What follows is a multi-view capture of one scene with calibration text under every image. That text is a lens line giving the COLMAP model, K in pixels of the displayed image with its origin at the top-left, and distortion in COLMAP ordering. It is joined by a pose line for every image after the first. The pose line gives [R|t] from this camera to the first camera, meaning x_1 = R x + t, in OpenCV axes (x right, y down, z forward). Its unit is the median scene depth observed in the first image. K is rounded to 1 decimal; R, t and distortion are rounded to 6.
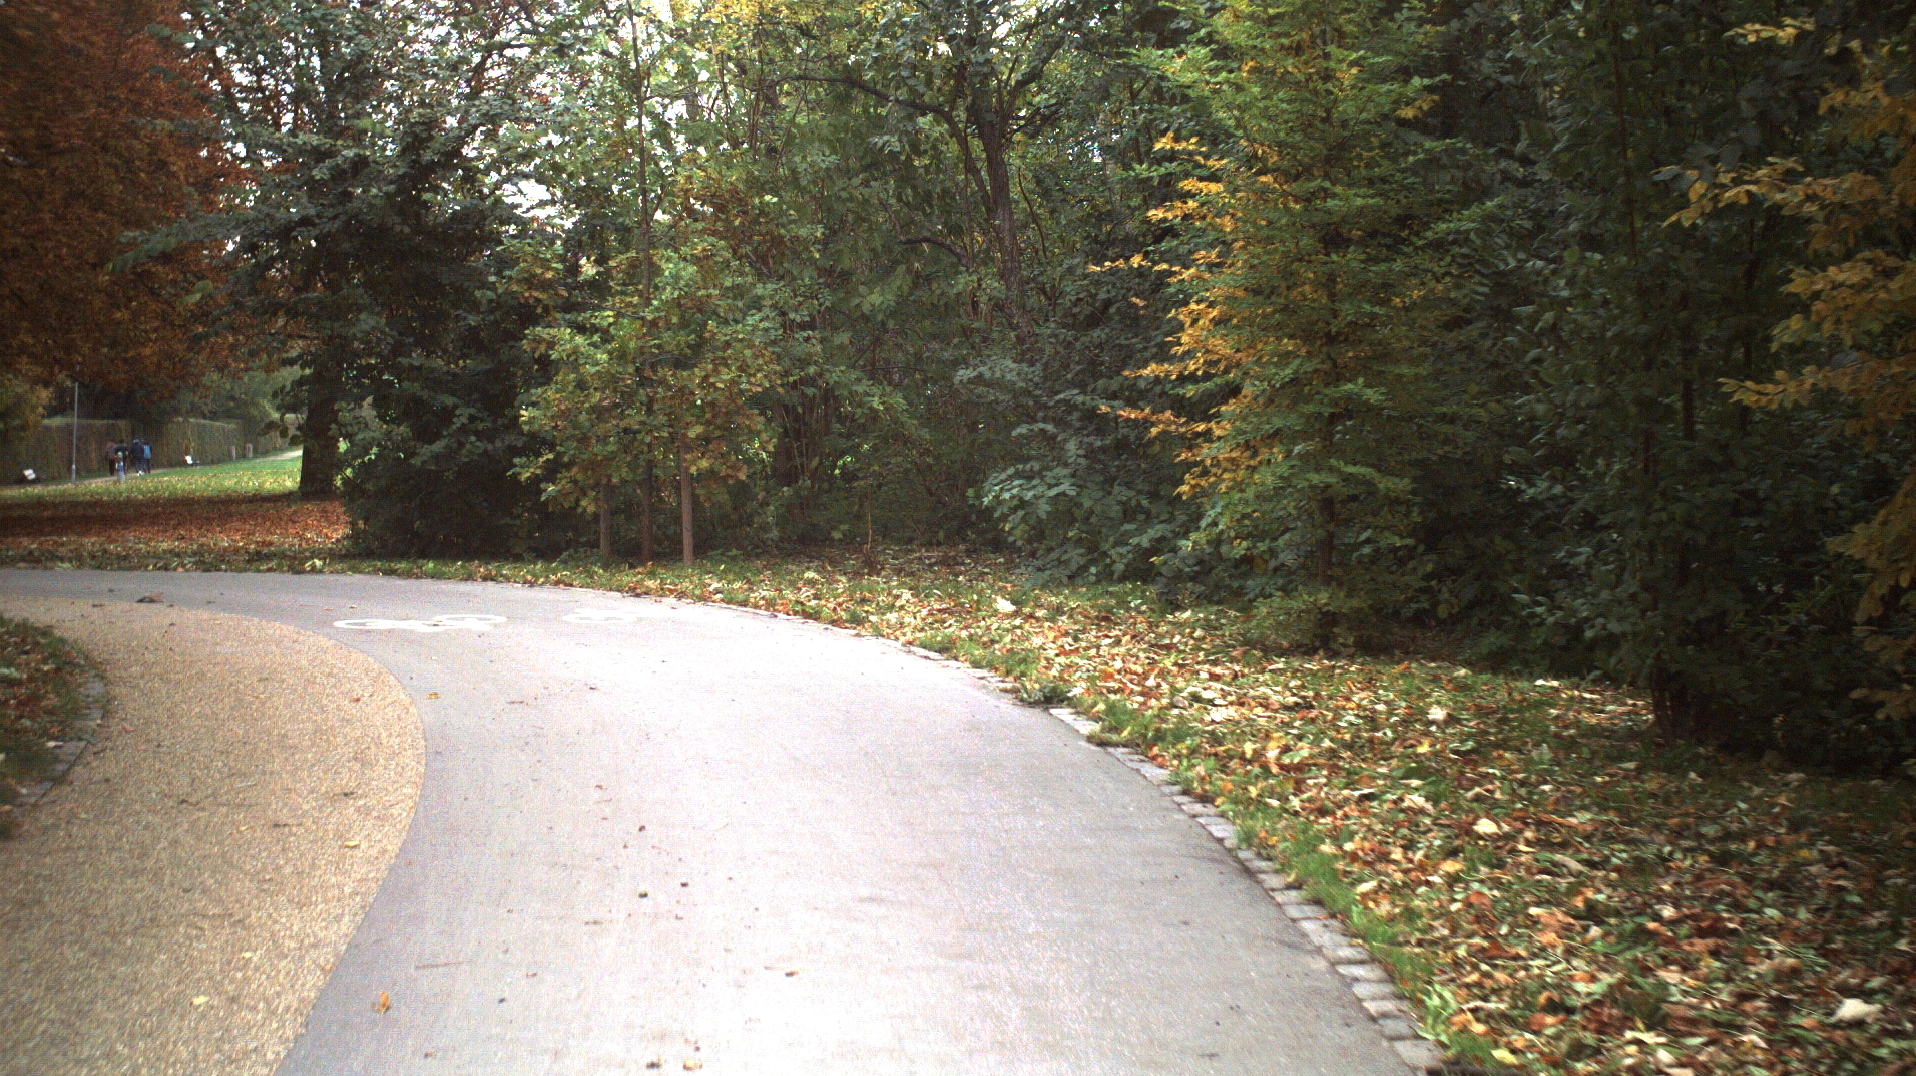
lens RADIAL K [[5525.2, 0, 958.0], [0, 5525.2, 538.0], [0, 0, 1]] dist [0.152454, 1.624500]
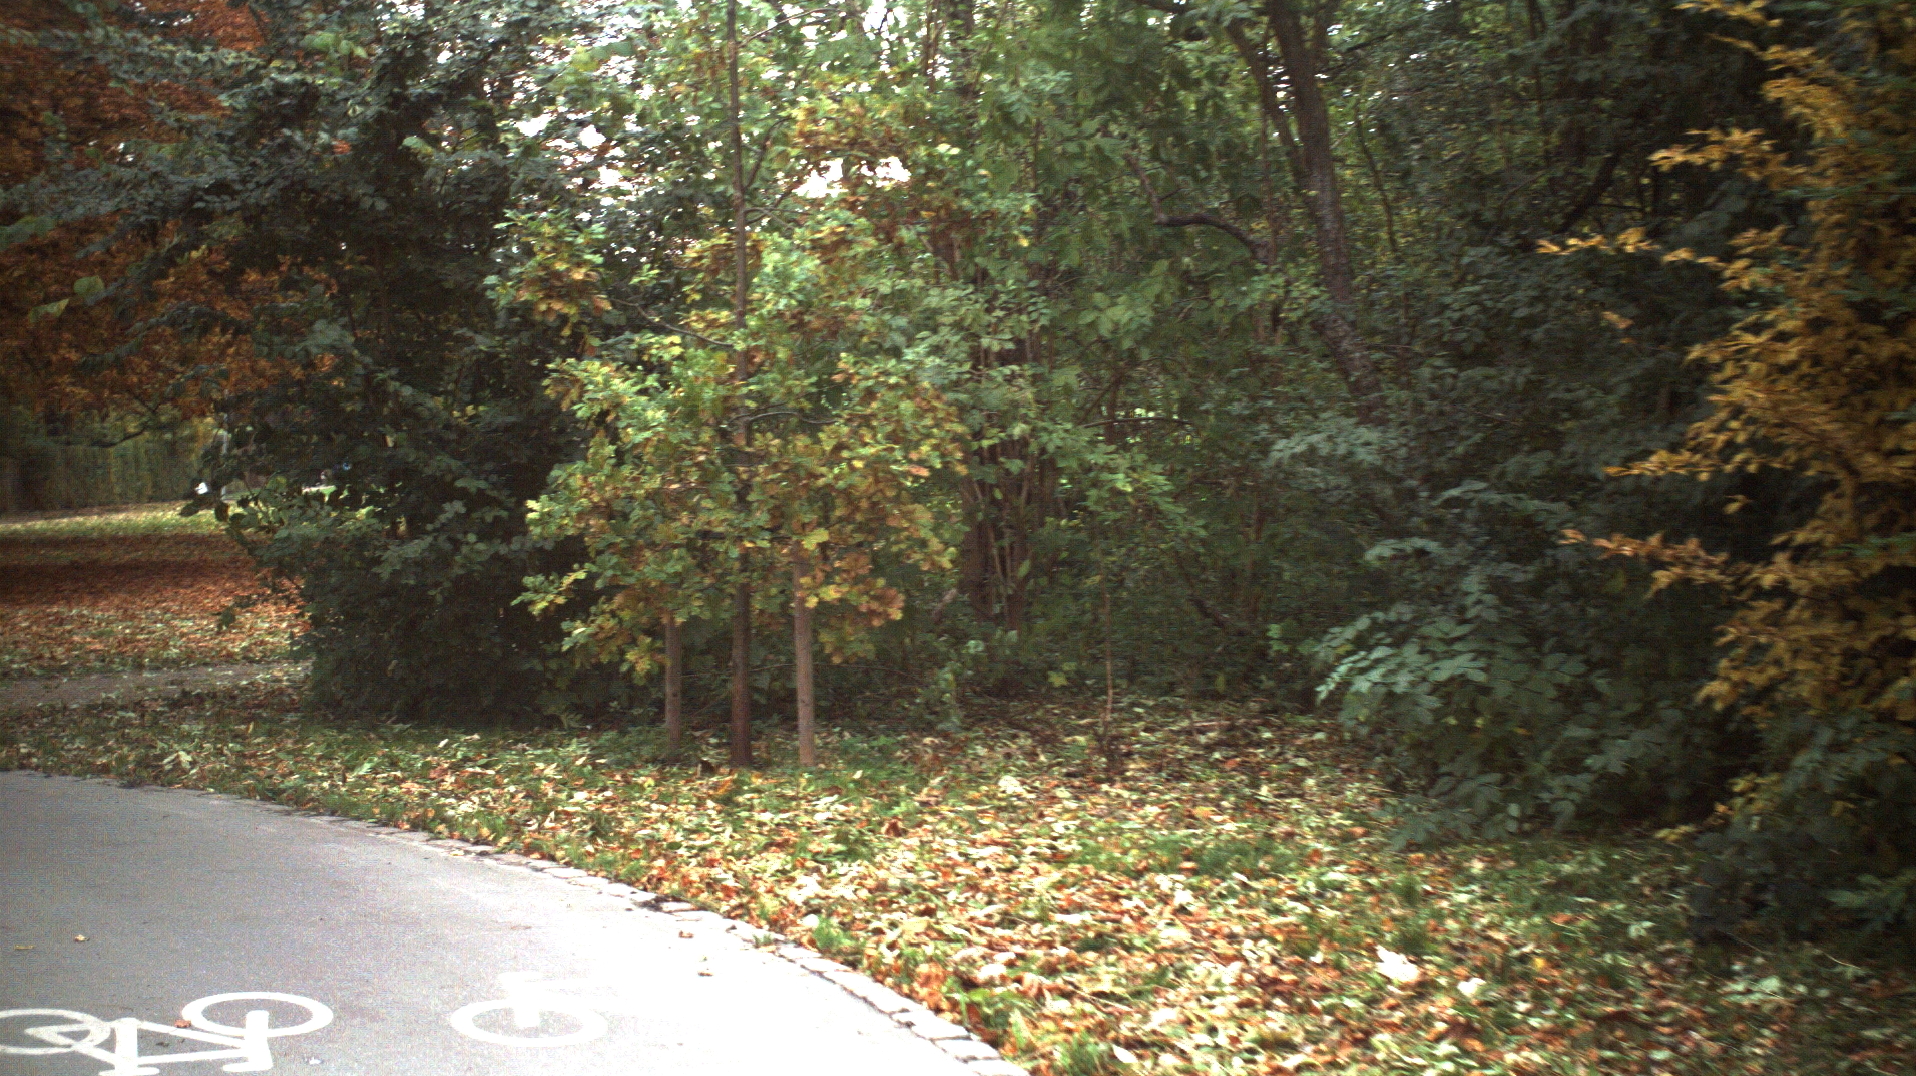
lens RADIAL K [[5525.2, 0, 958.0], [0, 5525.2, 538.0], [0, 0, 1]] dist [0.152454, 1.624500]
pose [[0.999103, 0.004929, -0.042058, -0.007265], [-0.004929, 0.999988, 0.000090, -0.019061], [0.042058, 0.000117, 0.999115, 0.398662]]
